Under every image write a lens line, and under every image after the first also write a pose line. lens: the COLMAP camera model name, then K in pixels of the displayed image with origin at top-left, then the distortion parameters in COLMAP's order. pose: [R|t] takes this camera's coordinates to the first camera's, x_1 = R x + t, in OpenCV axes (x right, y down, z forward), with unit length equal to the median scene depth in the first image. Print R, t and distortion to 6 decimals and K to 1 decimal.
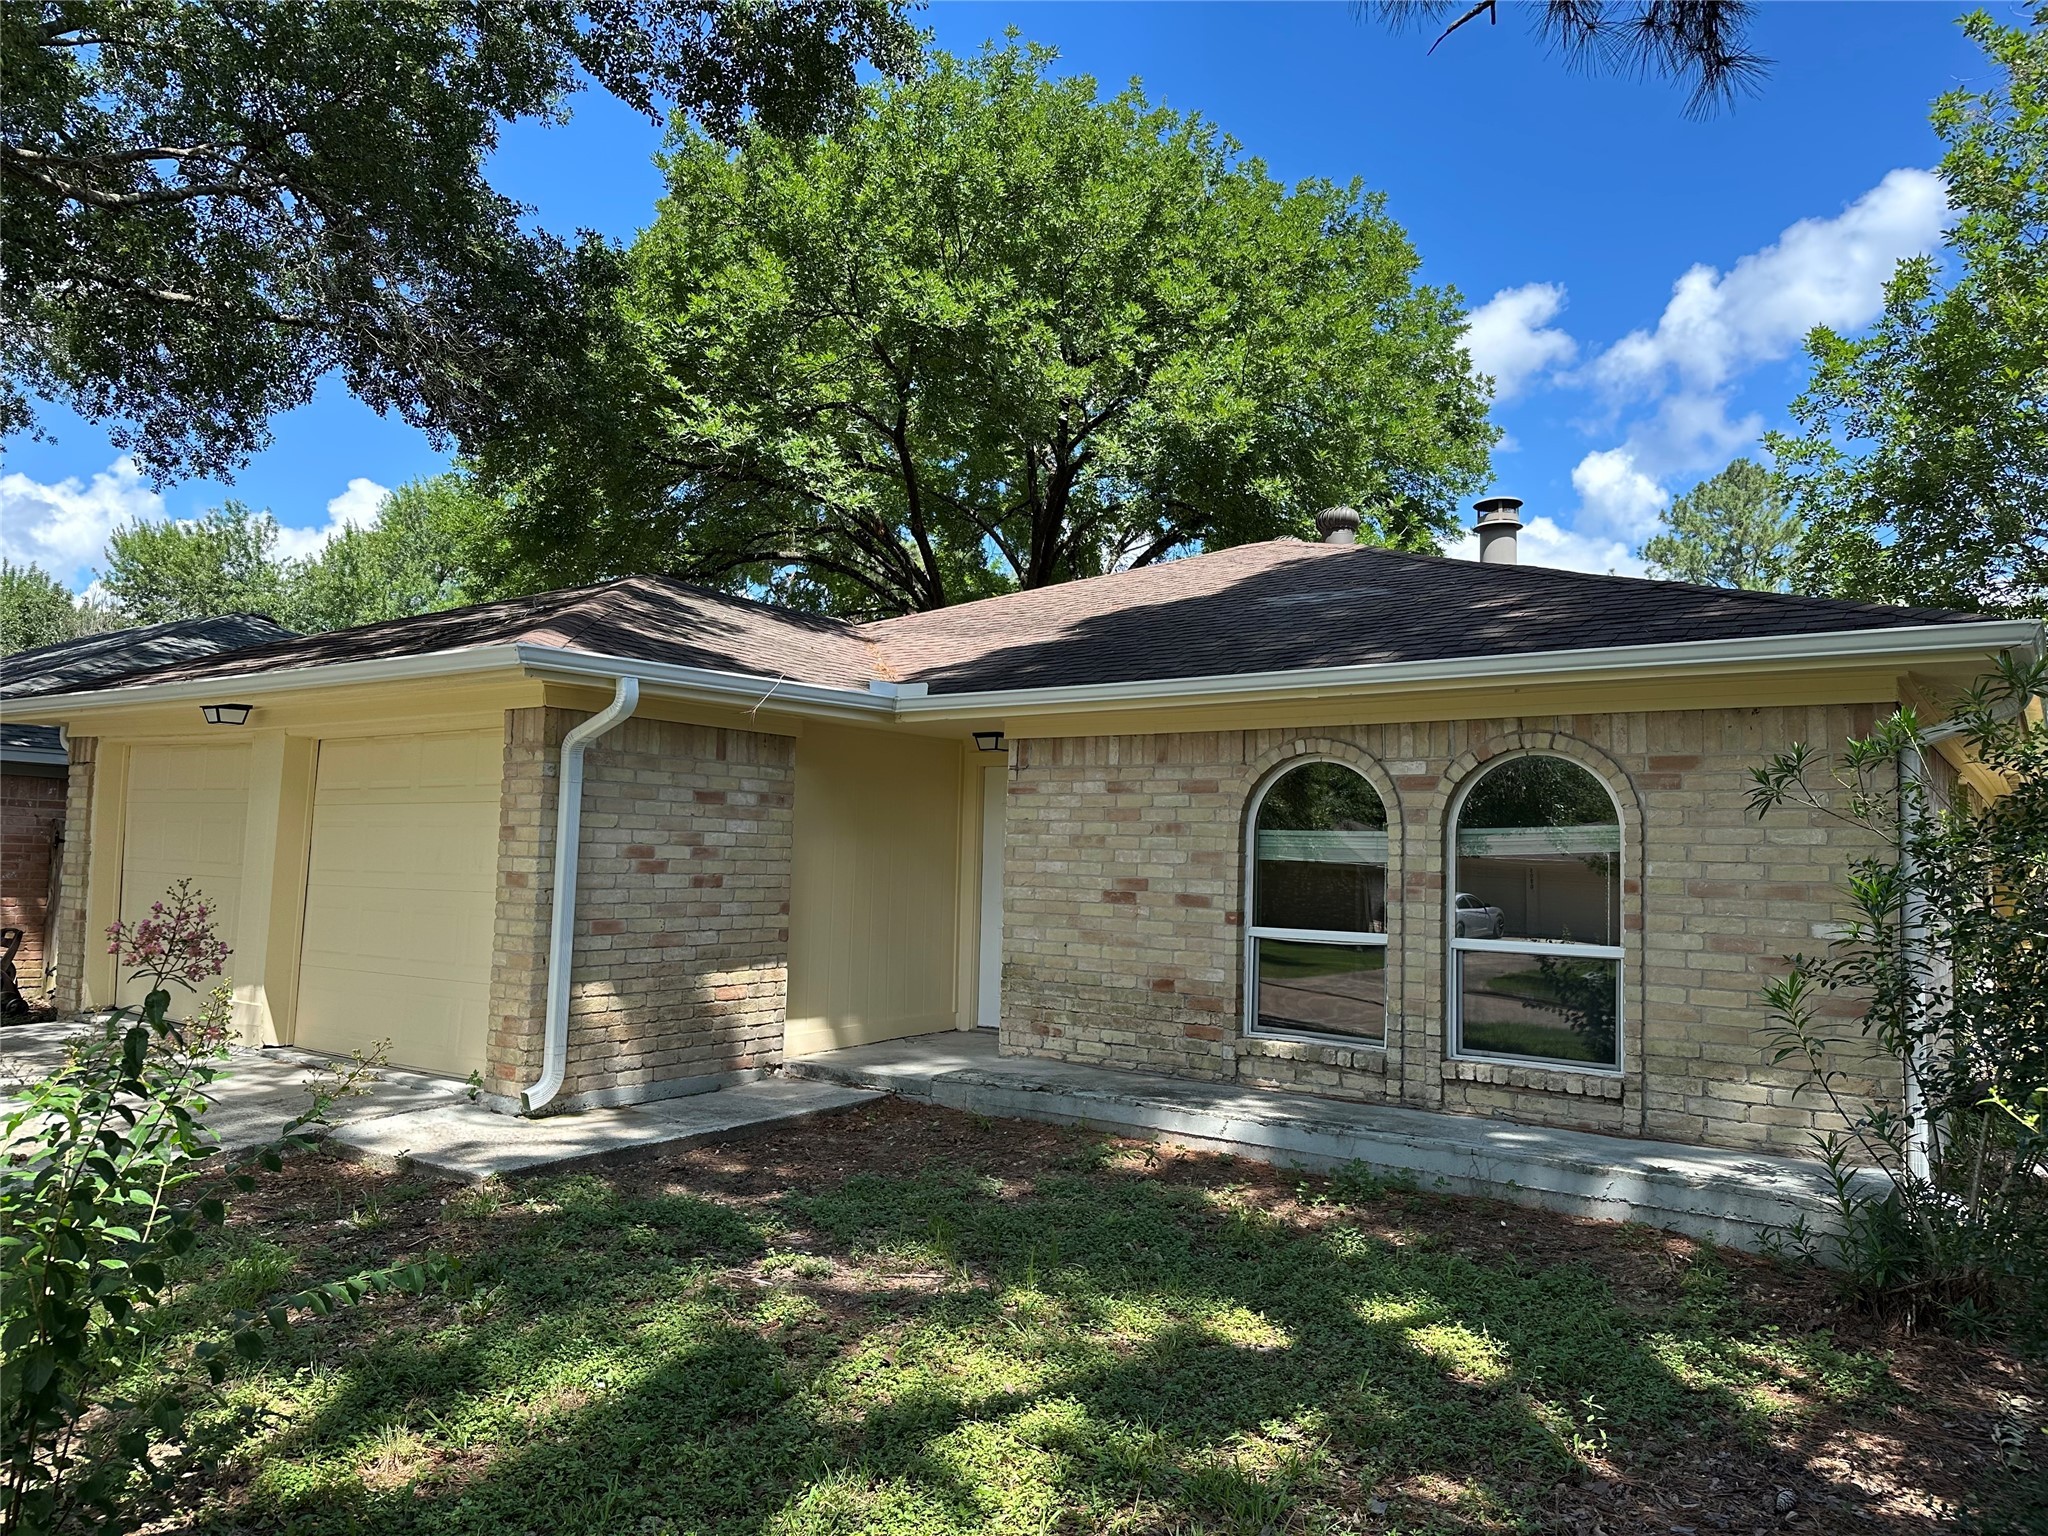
lens RADIAL K [[1330.6, 0, 1030.0], [0, 1330.6, 766.2], [0, 0, 1]] dist [0.006451, 0.000204]
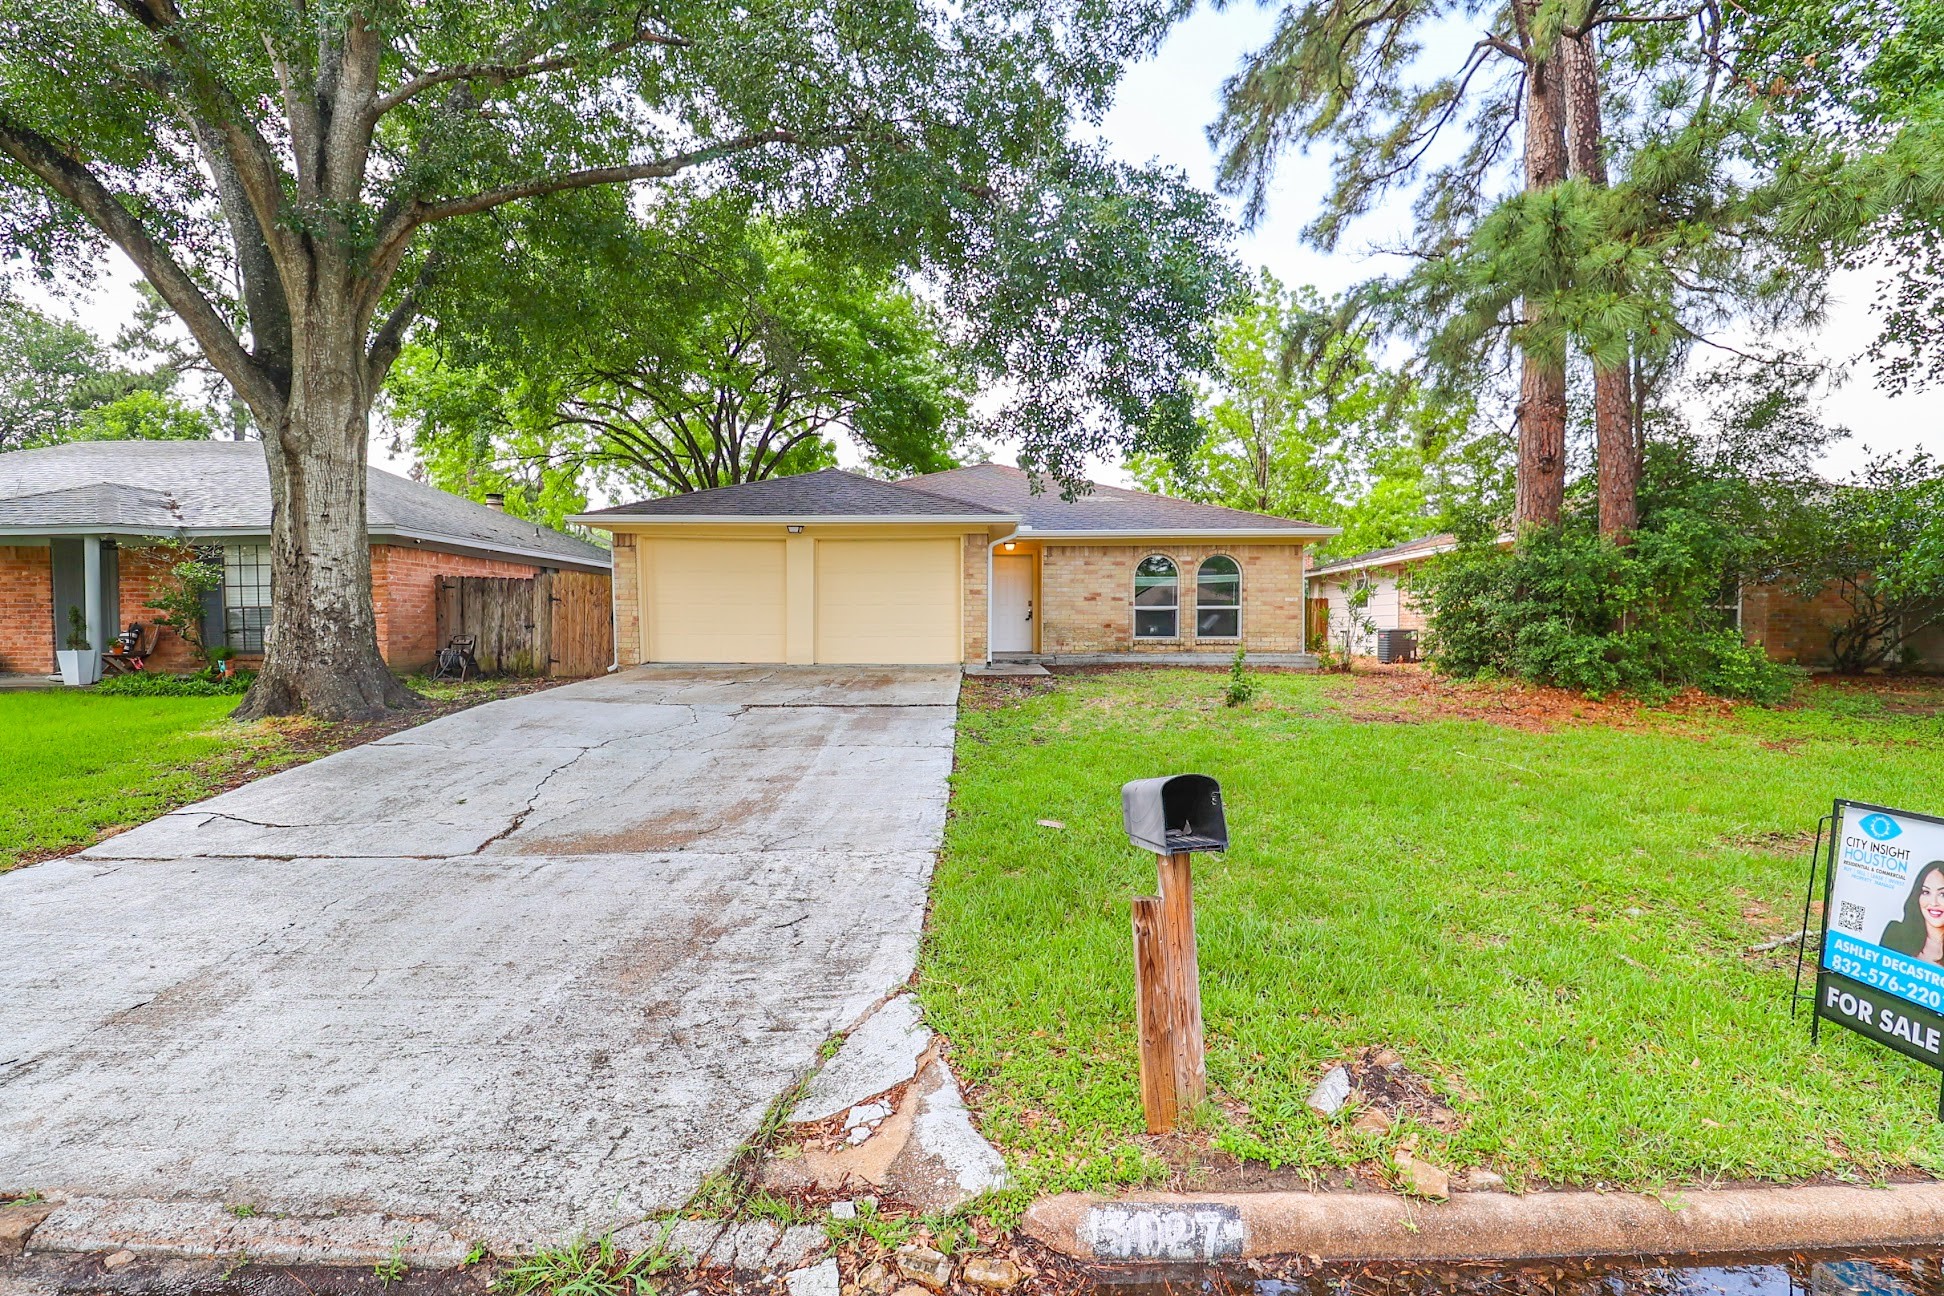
lens RADIAL K [[919.3, 0, 978.5], [0, 919.3, 640.9], [0, 0, 1]] dist [-0.003445, -0.011227]
pose [[0.819751, -0.035822, 0.571599, -1.512812], [-0.015228, 0.996326, 0.084278, 0.021317], [-0.572518, -0.077791, 0.816193, -0.665934]]
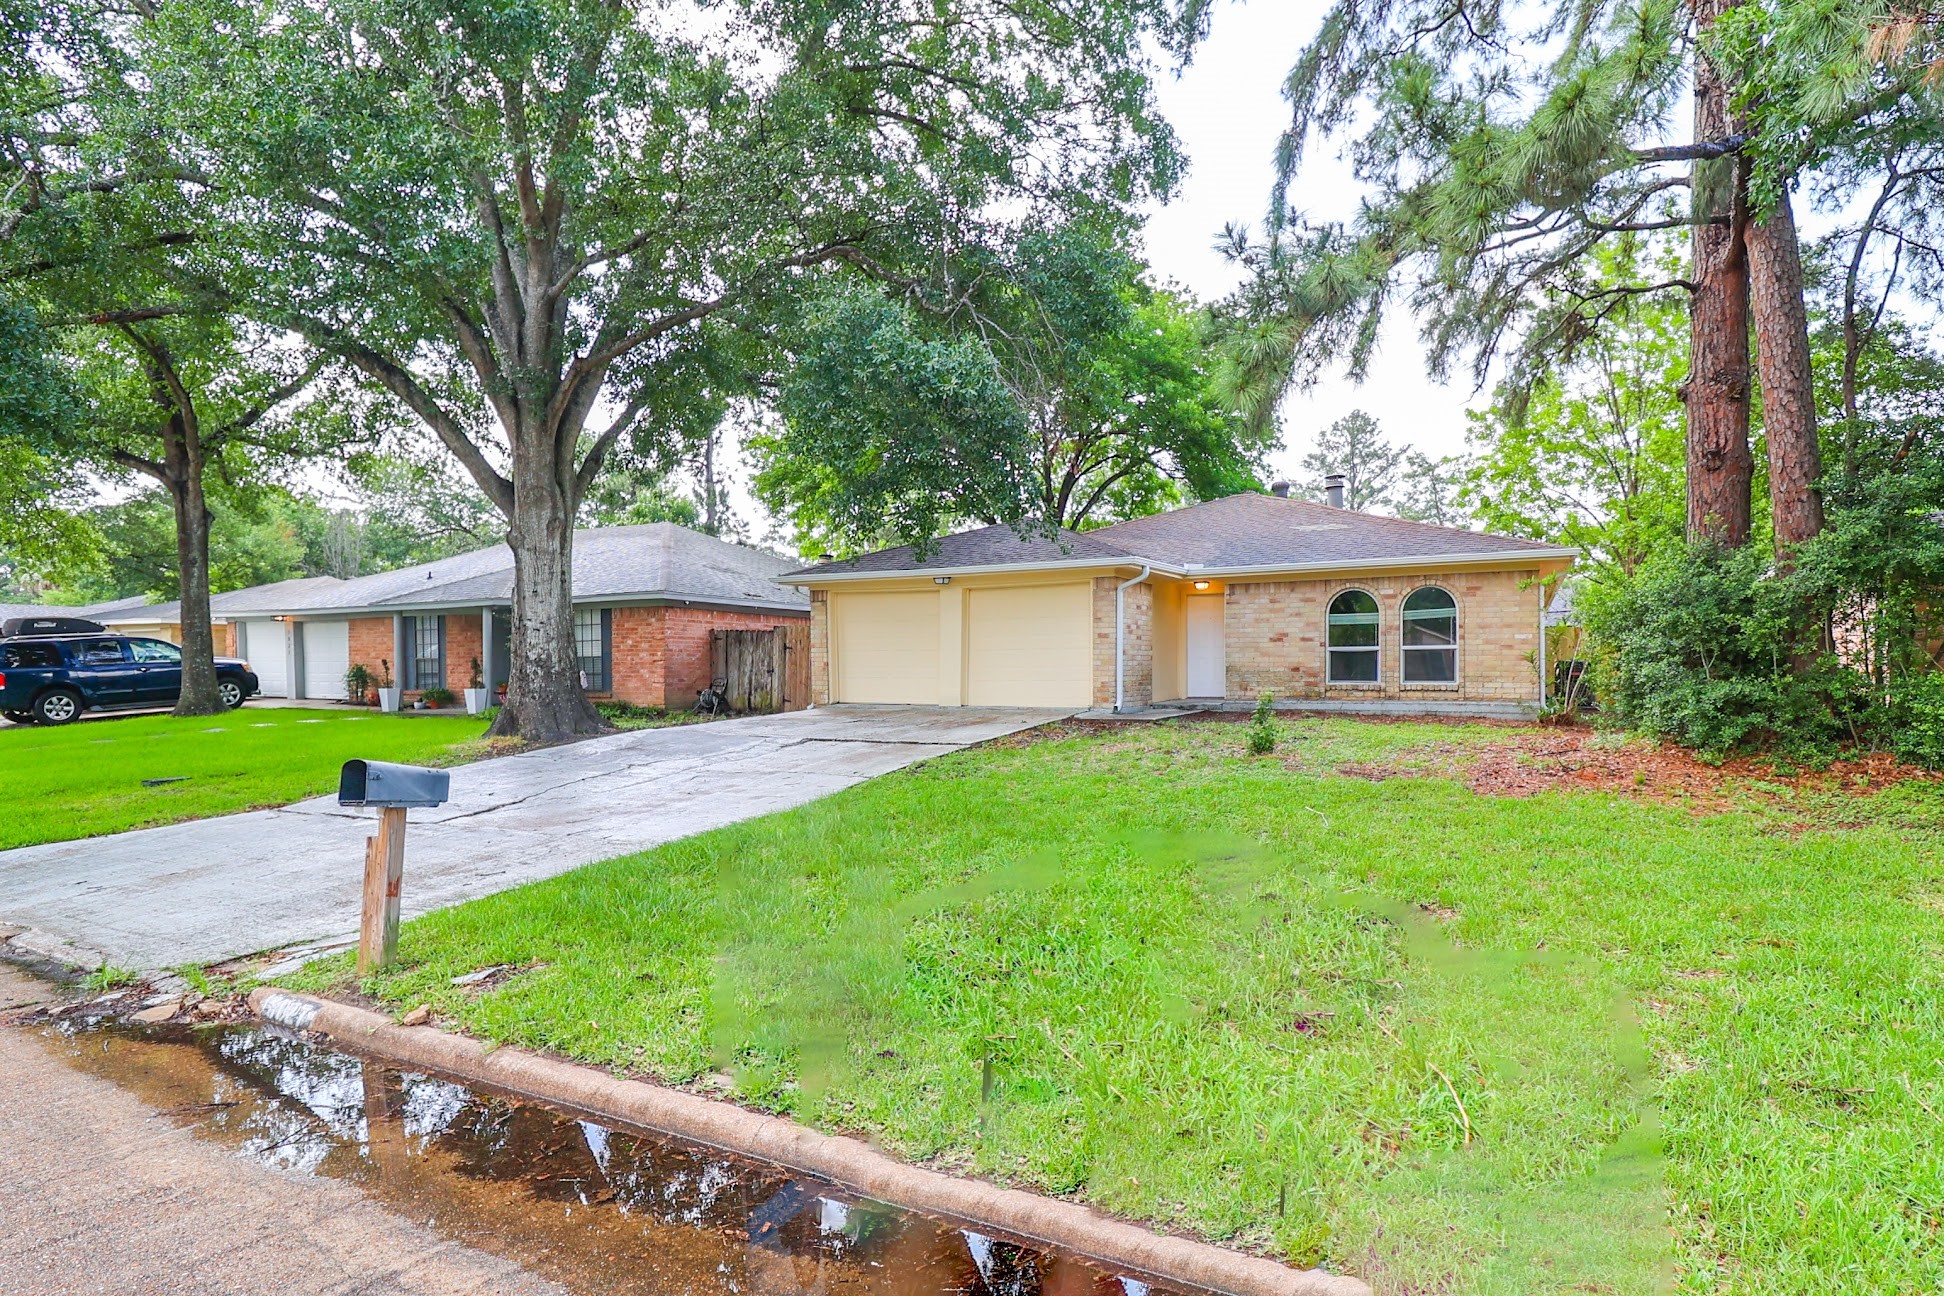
lens RADIAL K [[1003.2, 0, 990.5], [0, 1003.2, 666.0], [0, 0, 1]] dist [-0.013608, -0.001551]
pose [[0.990181, -0.028611, 0.136830, -0.913490], [0.020048, 0.997777, 0.063559, 0.007107], [-0.138344, -0.060191, 0.988553, -1.131770]]
